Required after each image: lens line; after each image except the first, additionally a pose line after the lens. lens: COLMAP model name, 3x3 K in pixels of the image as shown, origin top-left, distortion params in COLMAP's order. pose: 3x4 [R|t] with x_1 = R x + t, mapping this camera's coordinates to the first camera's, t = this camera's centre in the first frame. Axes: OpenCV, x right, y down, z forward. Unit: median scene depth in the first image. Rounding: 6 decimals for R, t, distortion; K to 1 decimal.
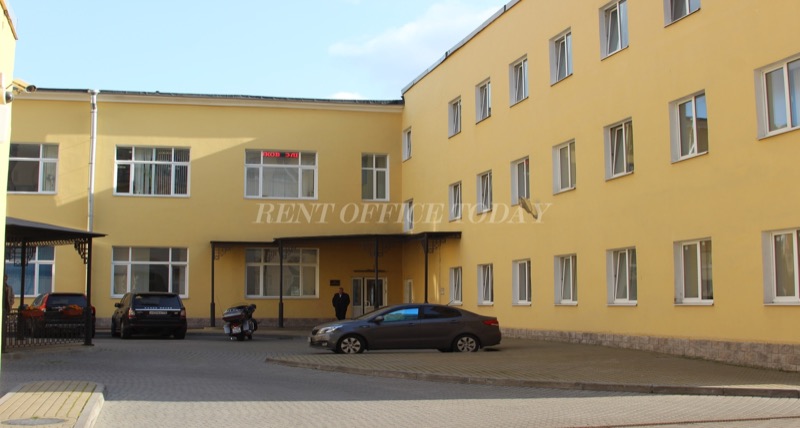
lens RADIAL K [[1023.3, 0, 399.6], [0, 1023.3, 129.6], [0, 0, 1]] dist [-0.135309, 0.009207]
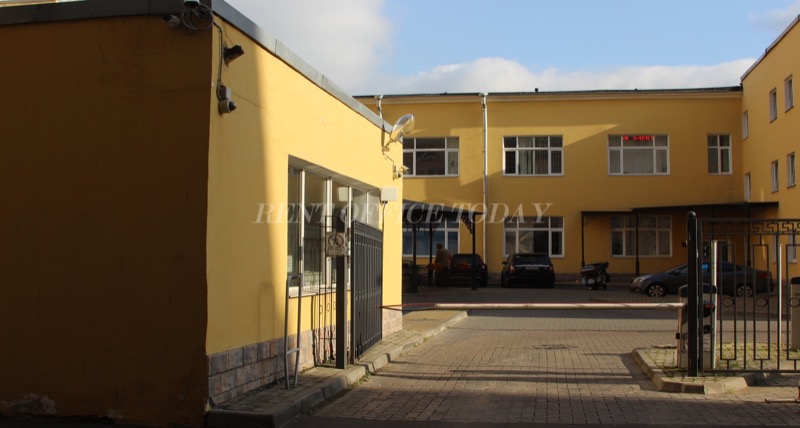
lens RADIAL K [[1023.3, 0, 399.6], [0, 1023.3, 129.6], [0, 0, 1]] dist [-0.135309, 0.009207]
pose [[0.918751, -0.037931, -0.393011, 0.100362], [0.053003, 0.998214, 0.027566, -0.034641], [0.391263, -0.046157, 0.919121, -0.214732]]
